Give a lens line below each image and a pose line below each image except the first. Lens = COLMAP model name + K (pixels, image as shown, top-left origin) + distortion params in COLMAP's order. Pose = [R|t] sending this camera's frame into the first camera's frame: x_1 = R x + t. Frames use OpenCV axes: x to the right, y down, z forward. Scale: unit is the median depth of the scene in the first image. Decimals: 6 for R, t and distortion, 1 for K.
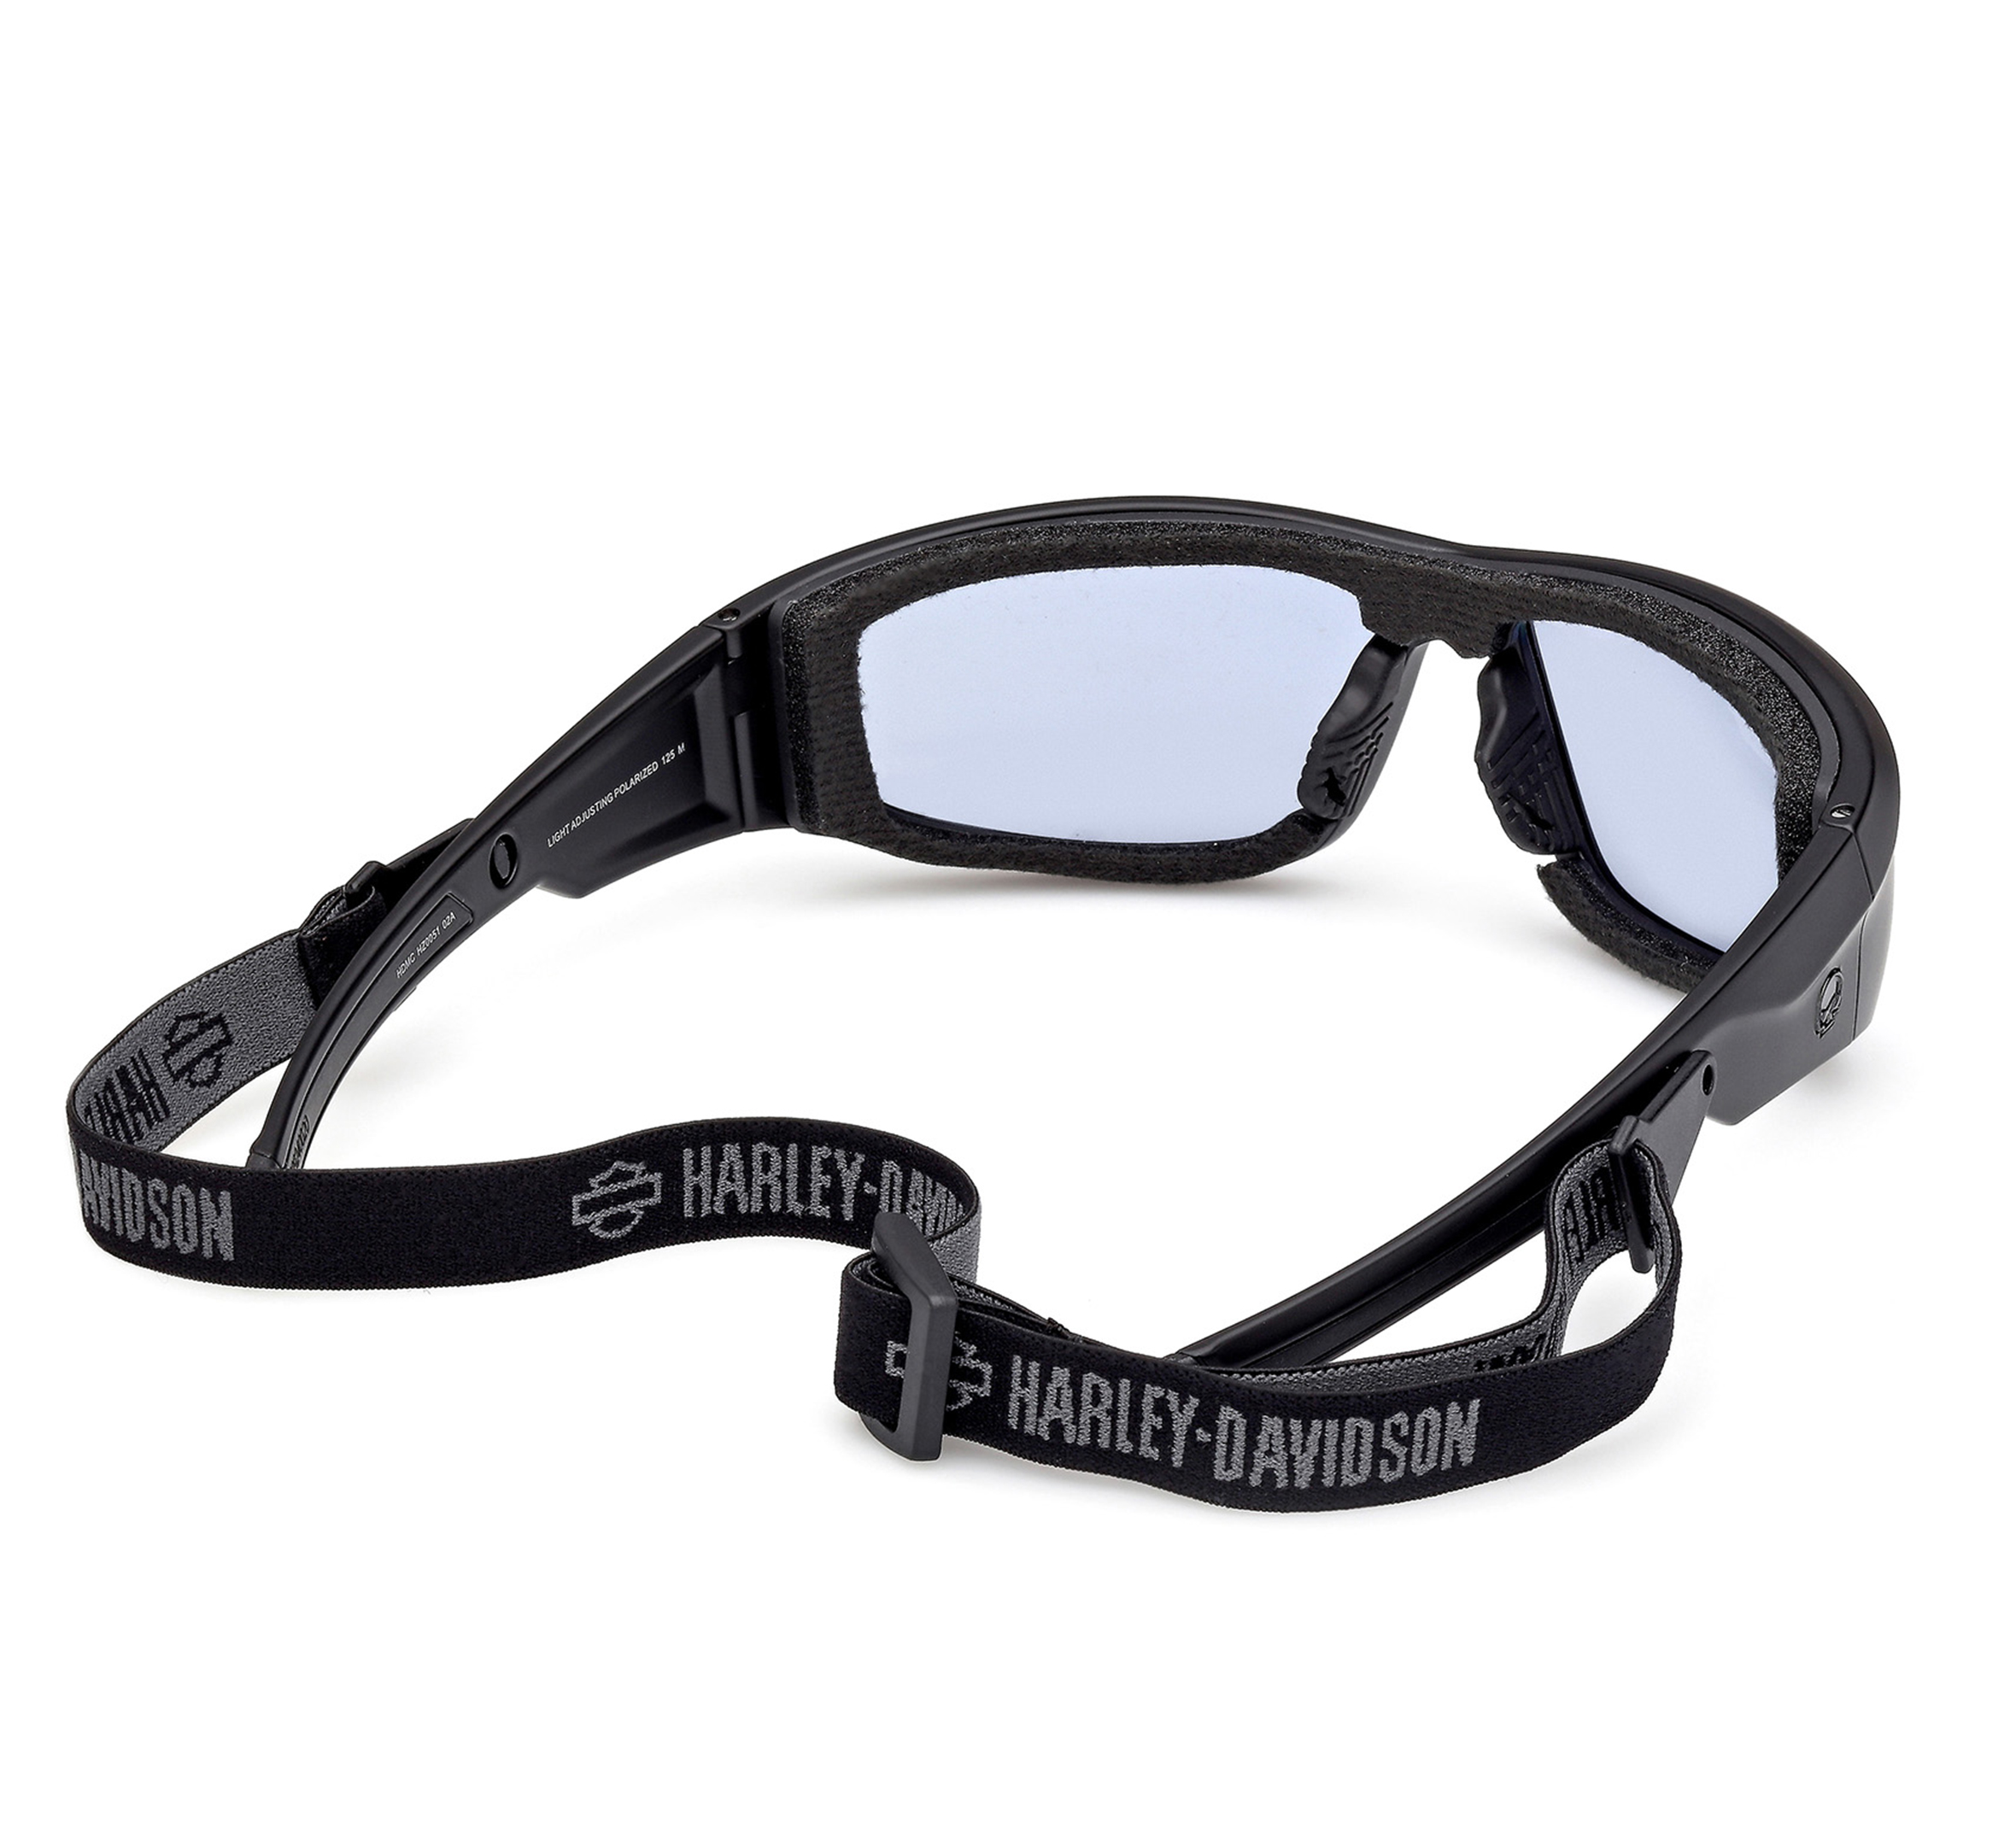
lens RADIAL K [[5299.2, 0, 1008.0], [0, 5299.2, 910.5], [0, 0, 1]] dist [0.025229, 0.836804]
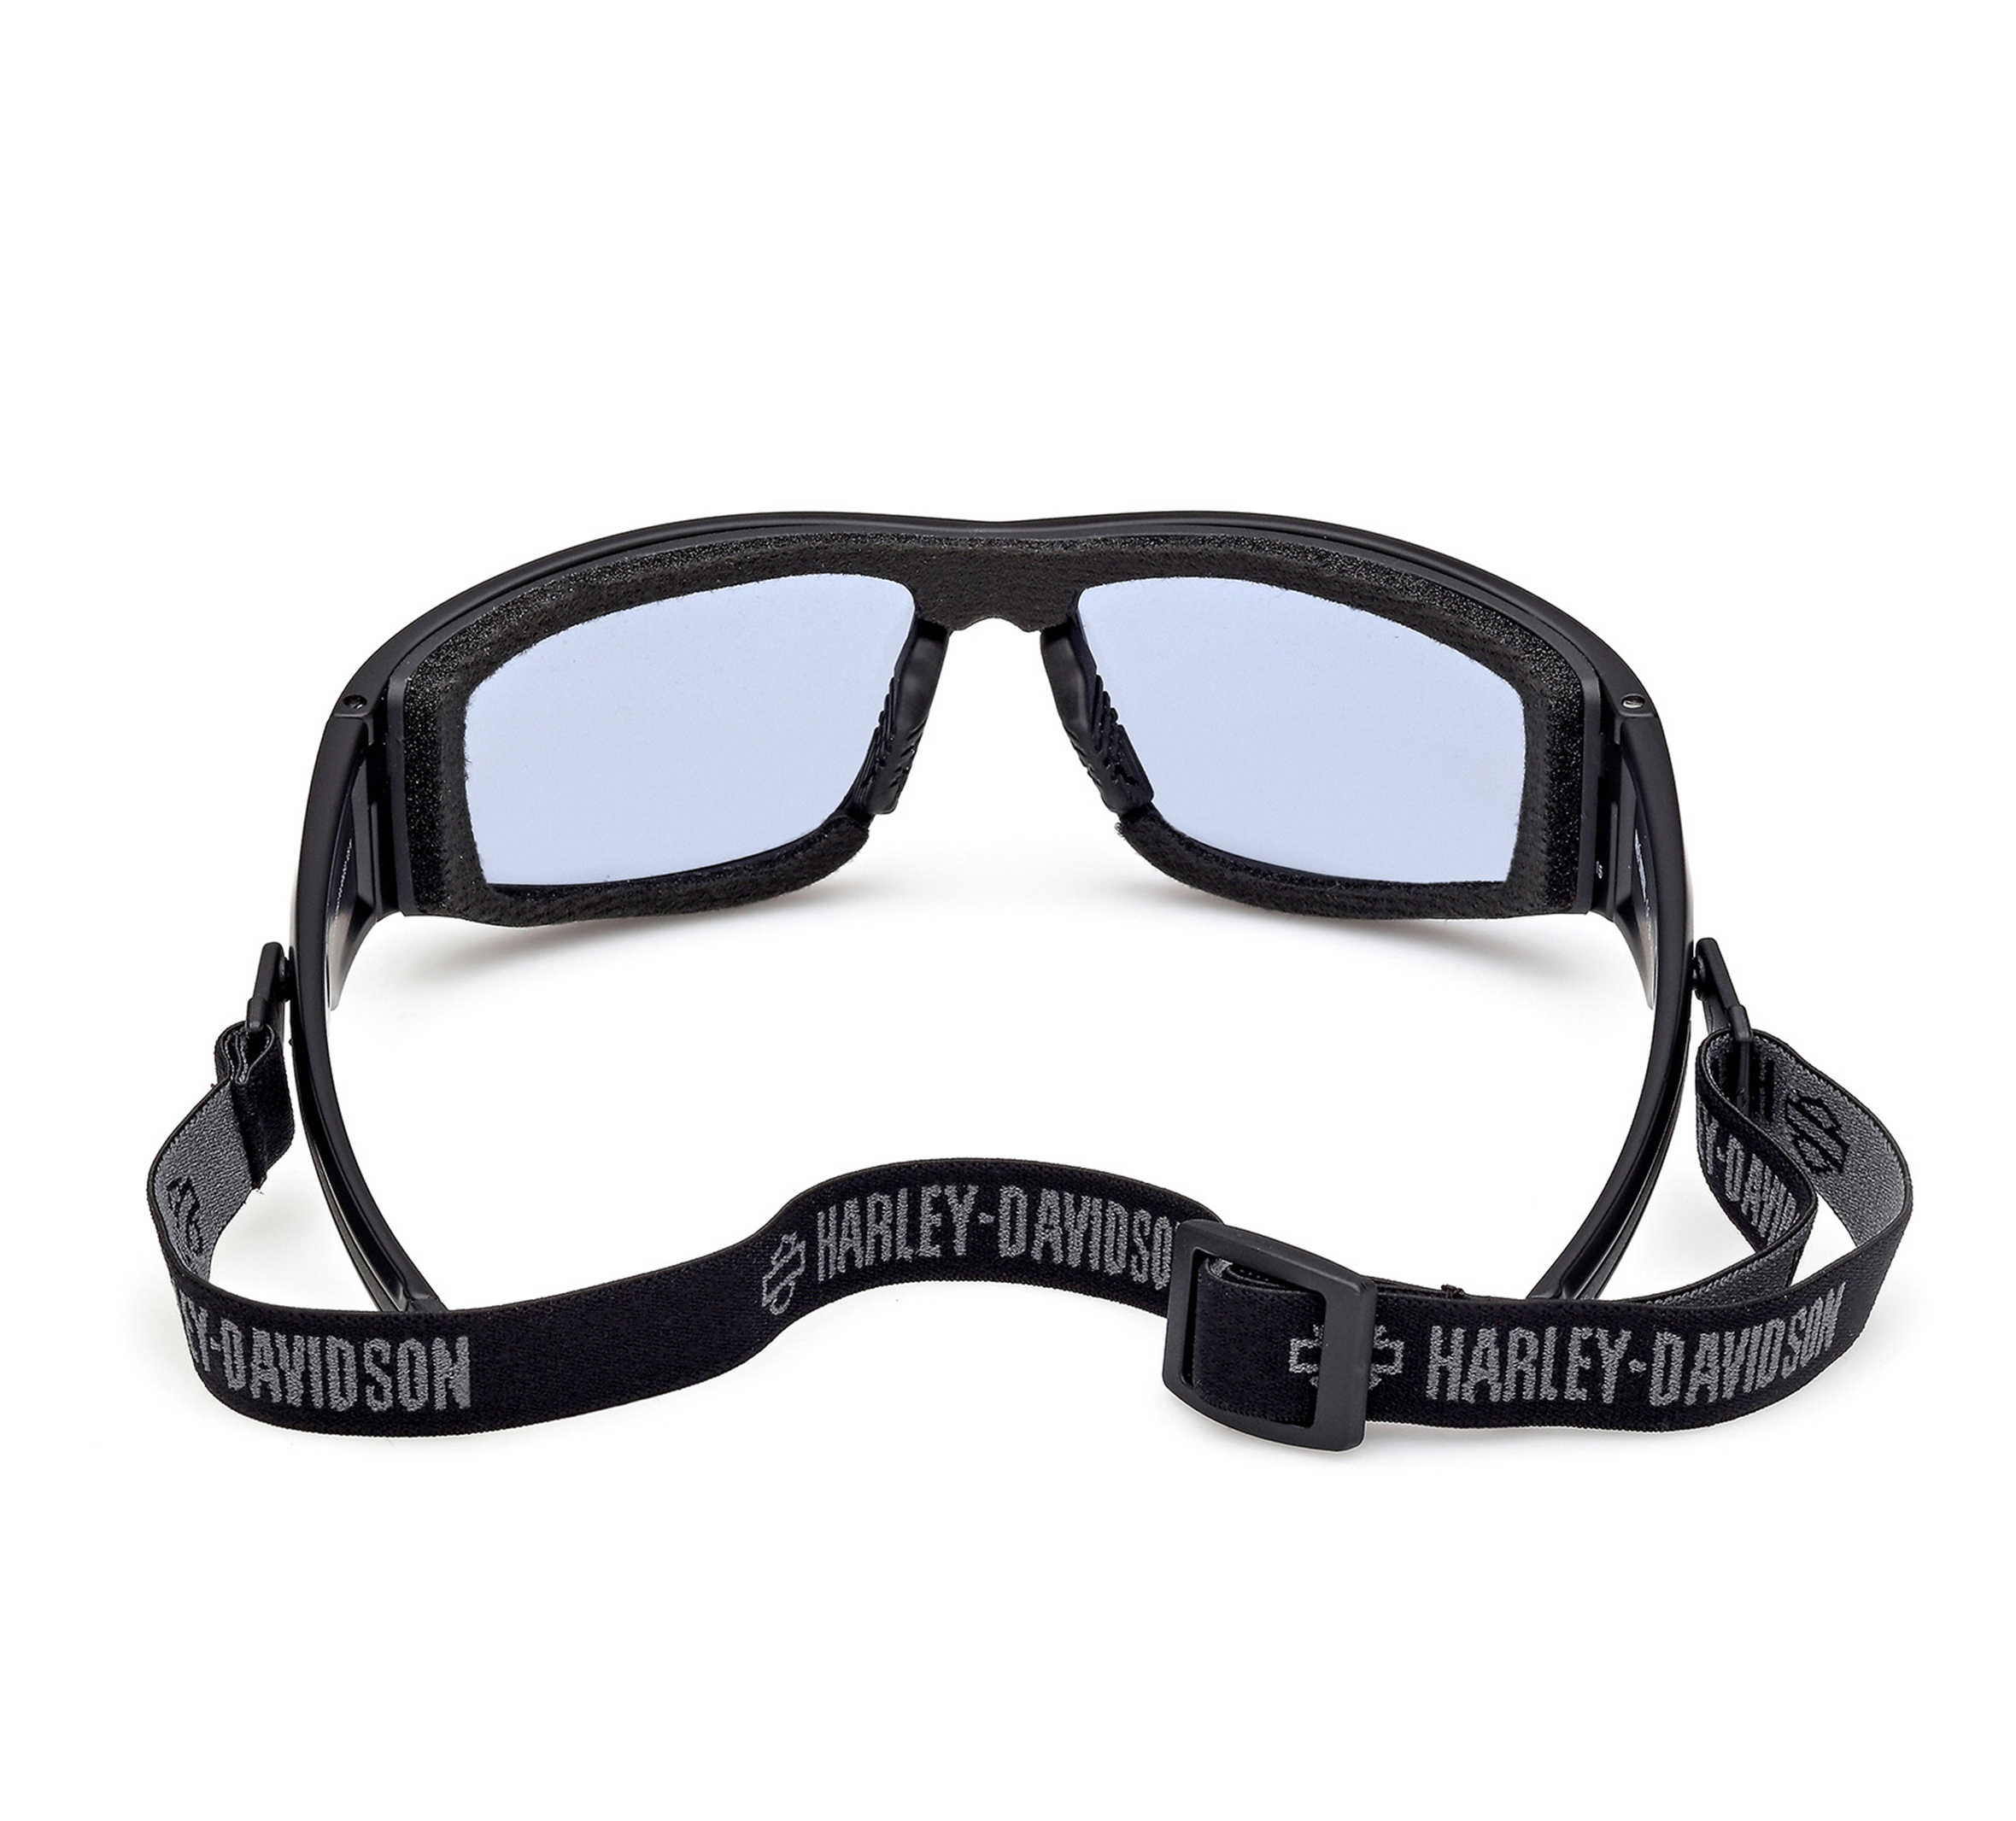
lens RADIAL K [[5348.8, 0, 1008.0], [0, 5348.8, 910.5], [0, 0, 1]] dist [0.027771, 0.885558]
pose [[0.940241, -0.170452, 0.294776, -0.325205], [0.171209, 0.984956, 0.023441, -0.028584], [-0.294337, 0.028428, 0.955279, 0.043809]]
